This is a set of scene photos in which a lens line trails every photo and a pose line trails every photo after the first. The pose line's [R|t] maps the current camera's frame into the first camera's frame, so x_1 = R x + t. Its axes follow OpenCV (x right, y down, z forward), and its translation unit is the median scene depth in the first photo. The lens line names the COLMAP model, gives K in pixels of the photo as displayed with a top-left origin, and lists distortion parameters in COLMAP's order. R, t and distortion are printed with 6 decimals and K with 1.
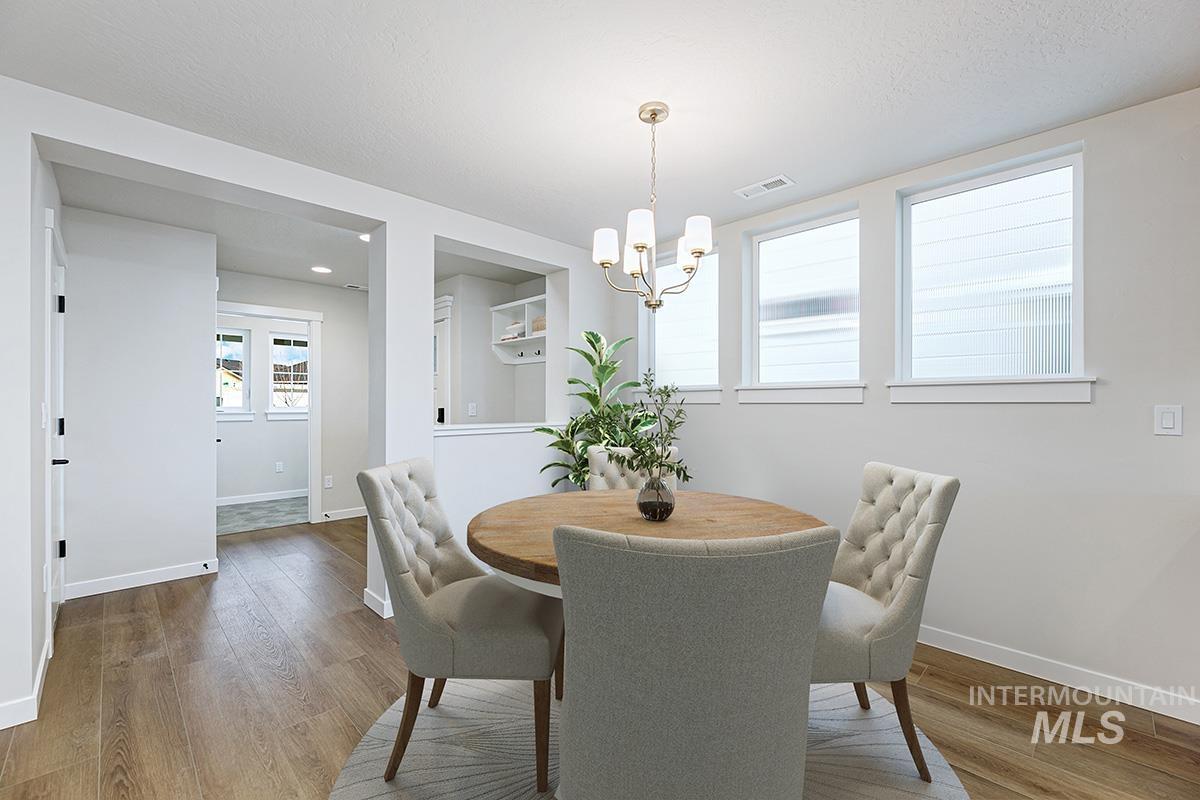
lens RADIAL K [[490.6, 0, 612.1], [0, 490.6, 398.9], [0, 0, 1]] dist [-0.002772, -0.000049]
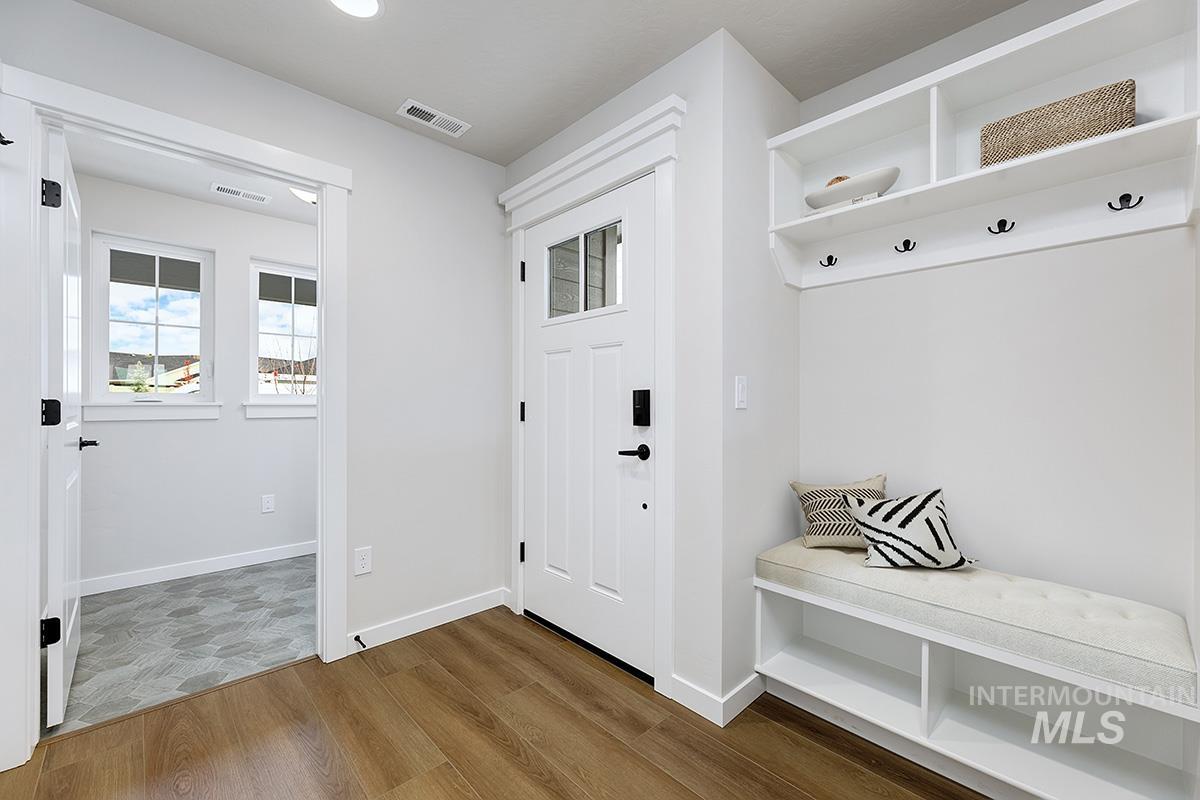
lens RADIAL K [[490.6, 0, 598.8], [0, 490.6, 398.9], [0, 0, 1]] dist [-0.002772, -0.000049]
pose [[0.999422, 0.003830, -0.033773, -0.360190], [-0.003778, 0.999992, 0.001588, 0.024557], [0.033778, -0.001459, 0.999428, 0.579947]]
